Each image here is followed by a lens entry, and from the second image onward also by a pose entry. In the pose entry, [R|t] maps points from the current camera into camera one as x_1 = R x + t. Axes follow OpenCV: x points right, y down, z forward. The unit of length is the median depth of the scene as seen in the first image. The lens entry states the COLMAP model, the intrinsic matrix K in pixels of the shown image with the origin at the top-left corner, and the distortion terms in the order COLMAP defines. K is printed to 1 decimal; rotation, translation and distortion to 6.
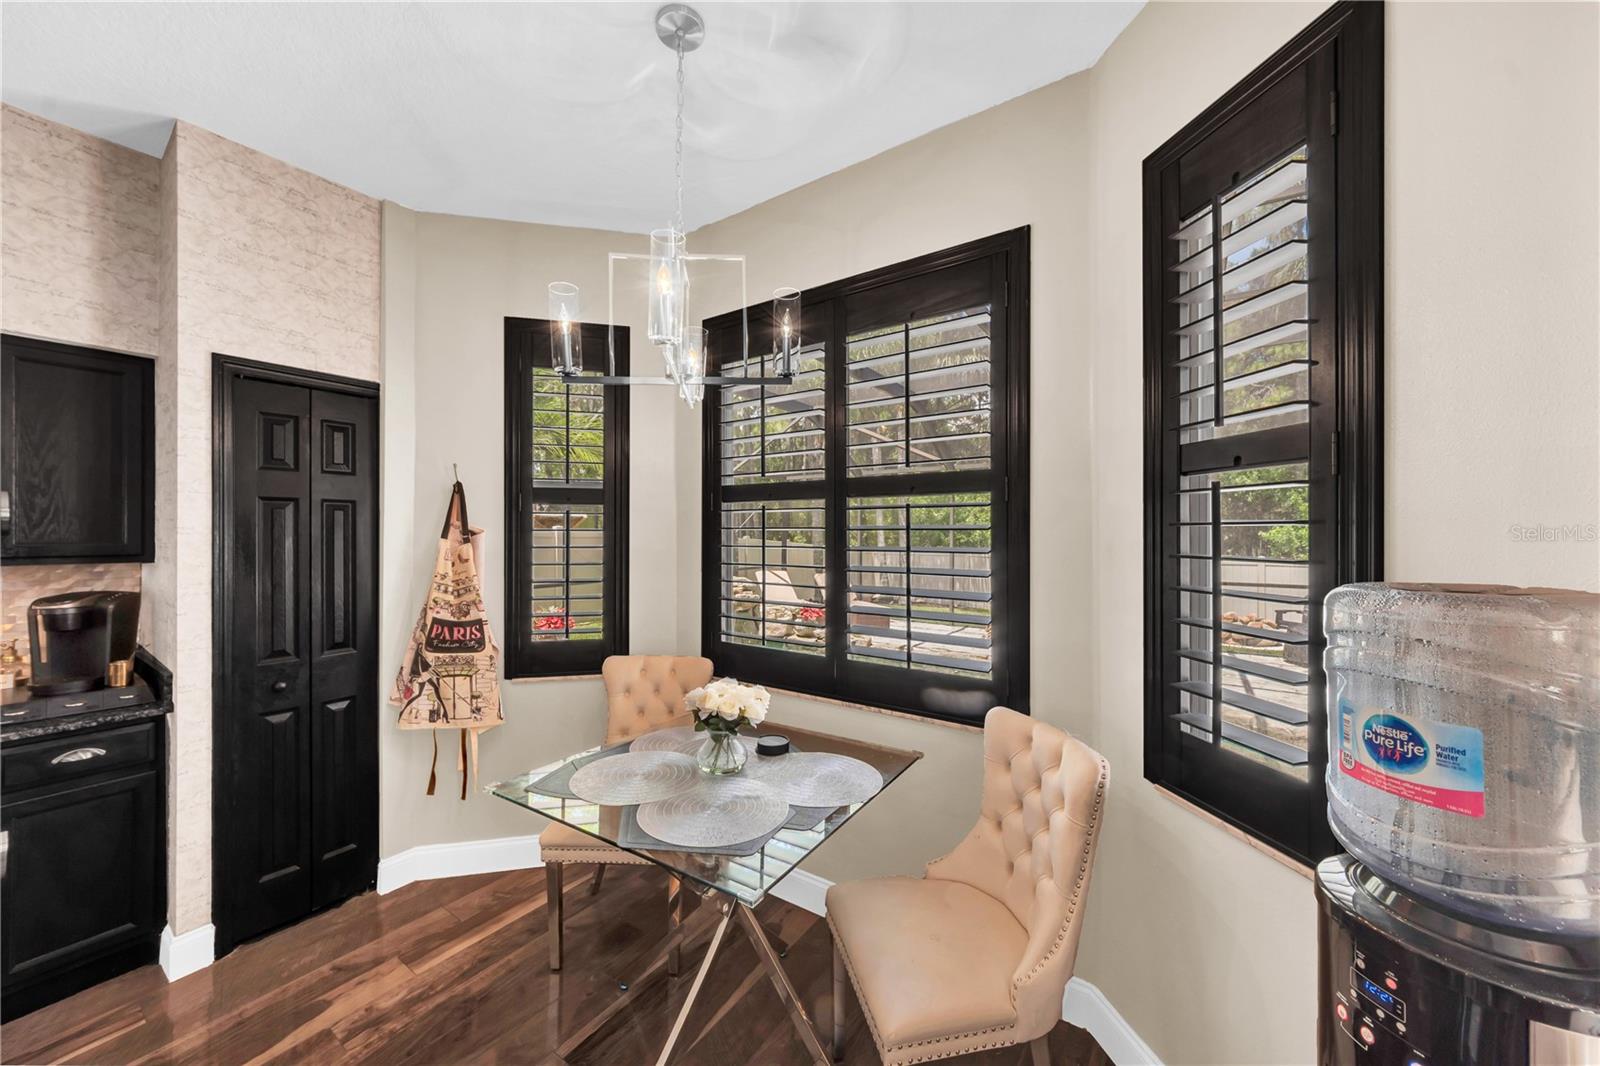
lens RADIAL K [[588.9, 0, 799.6], [0, 588.9, 529.8], [0, 0, 1]] dist [-0.000640, 0.001444]
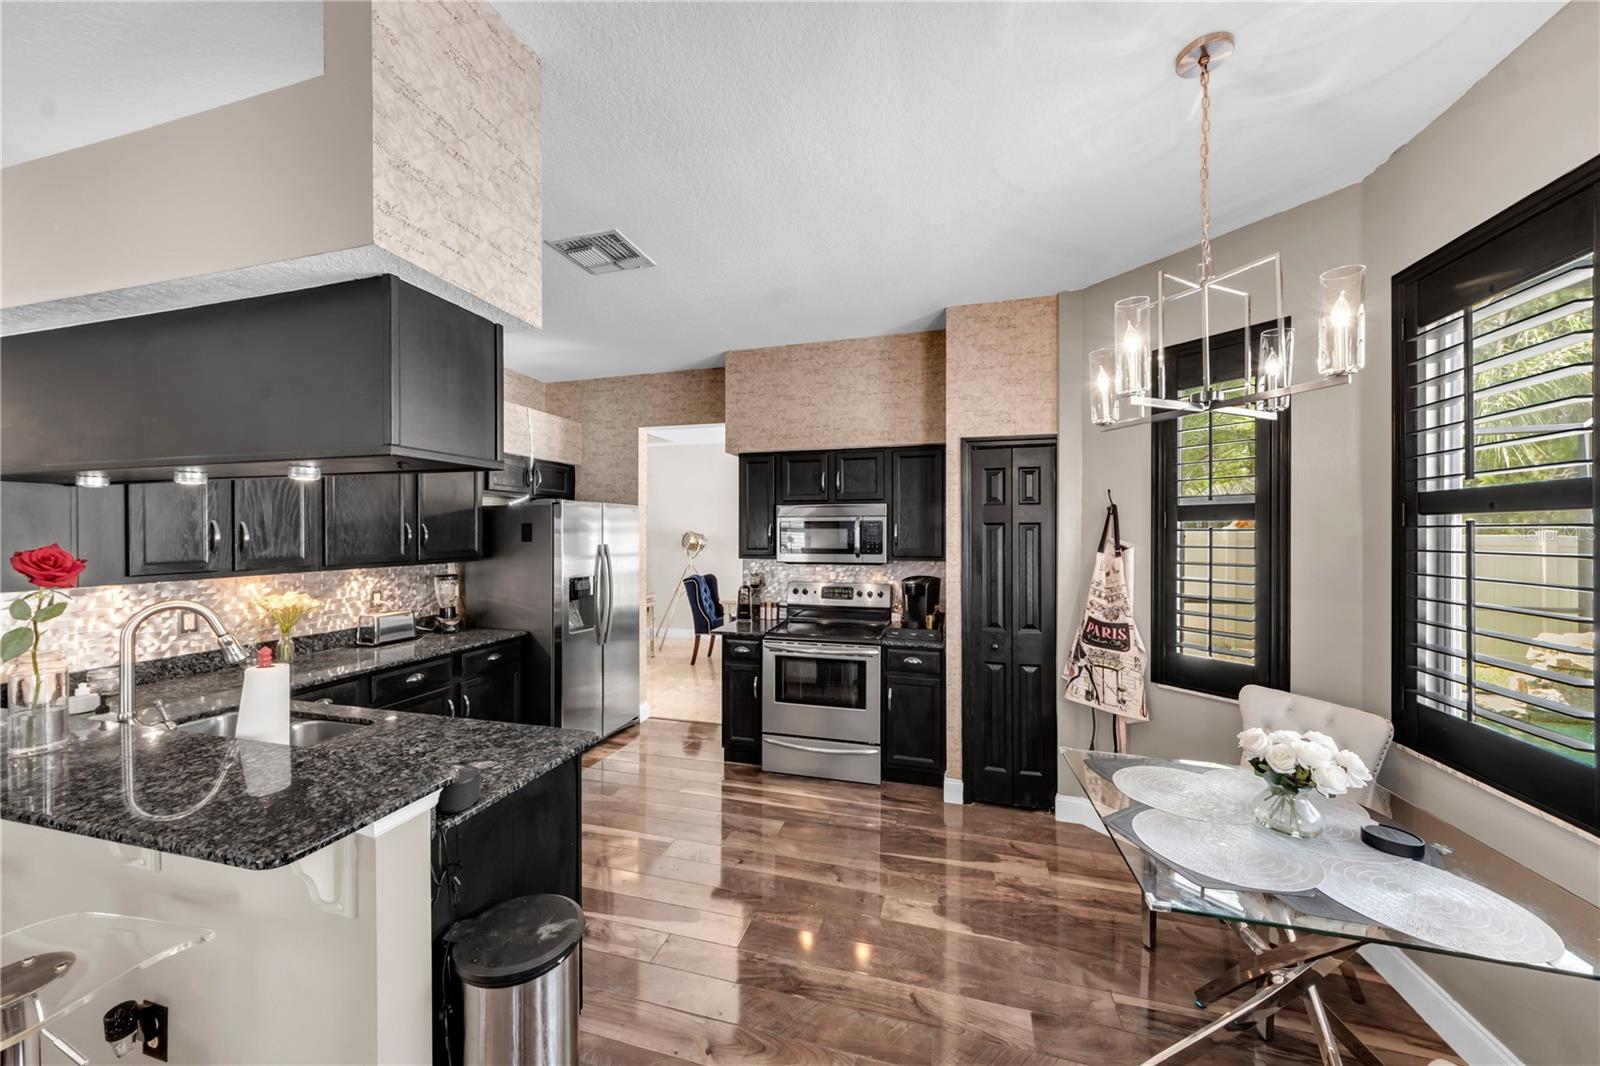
lens RADIAL K [[588.9, 0, 774.4], [0, 588.9, 532.9], [0, 0, 1]] dist [-0.000640, 0.001444]
pose [[0.293251, 0.000215, -0.956036, 0.384879], [0.001382, 0.999999, 0.000649, -0.028942], [0.956035, -0.001512, 0.293250, 0.006694]]
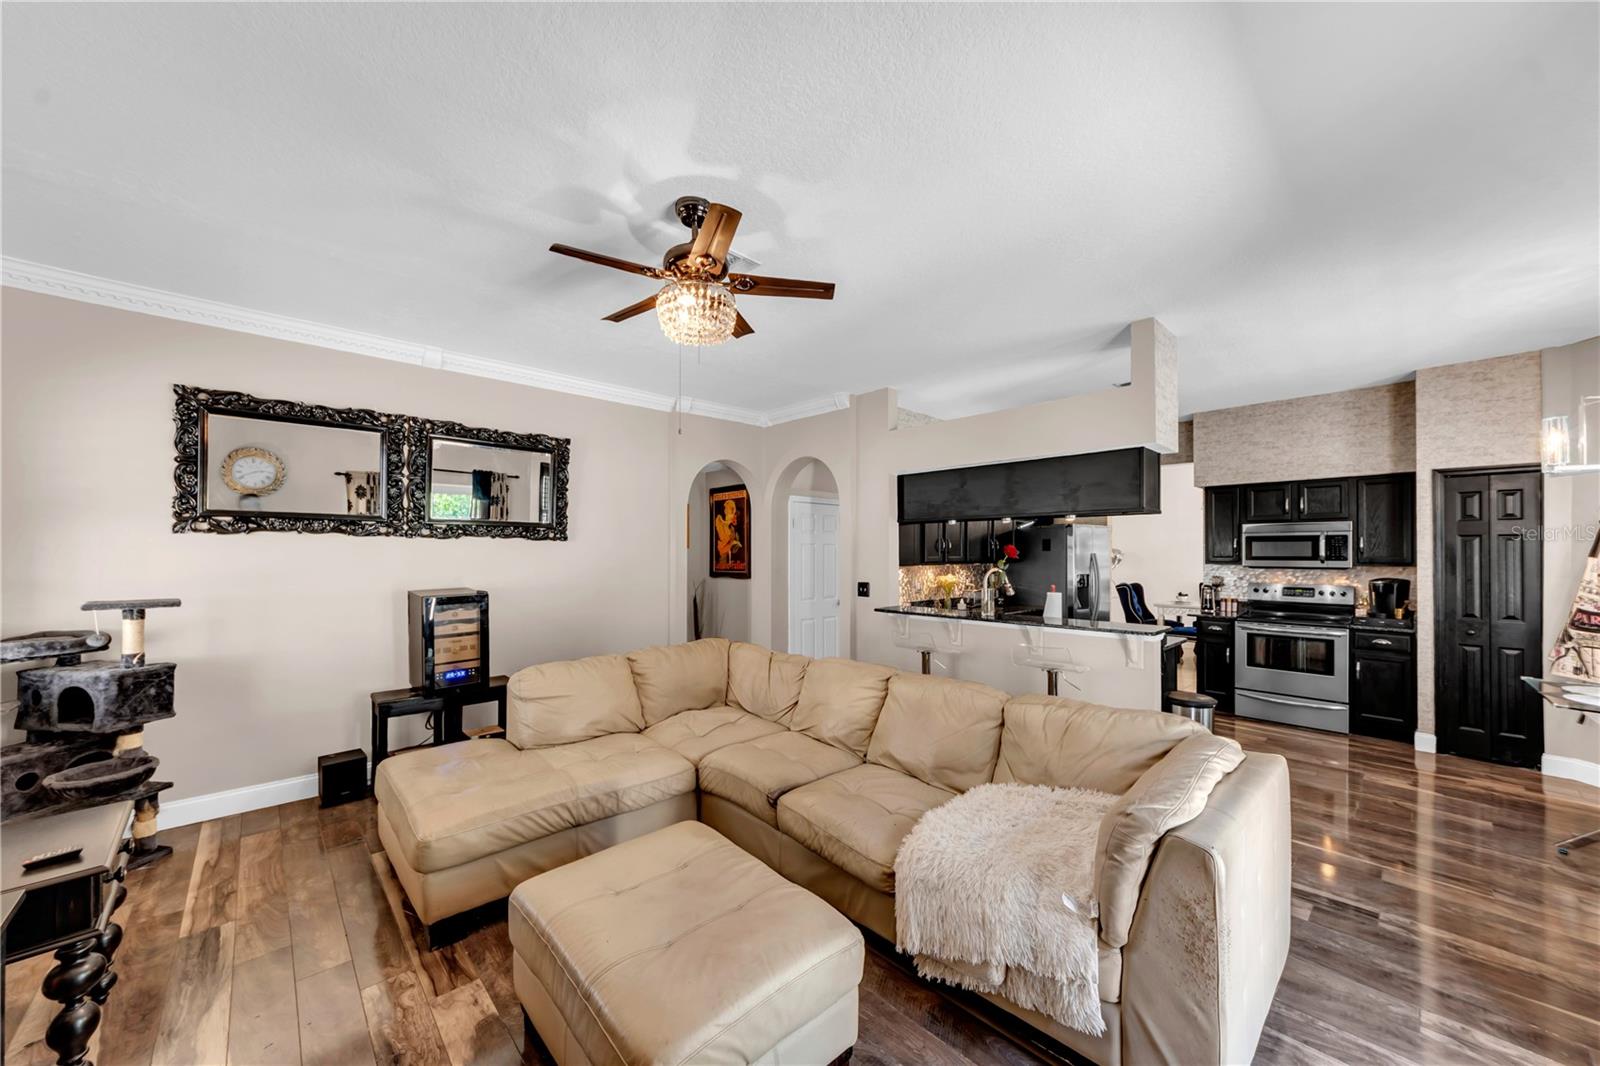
lens RADIAL K [[588.9, 0, 806.8], [0, 588.9, 548.7], [0, 0, 1]] dist [-0.000640, 0.001444]
pose [[-0.212025, -0.008843, -0.977224, 1.390224], [-0.002300, 0.999961, -0.008550, 0.012207], [0.977262, 0.000434, -0.212037, -0.679416]]
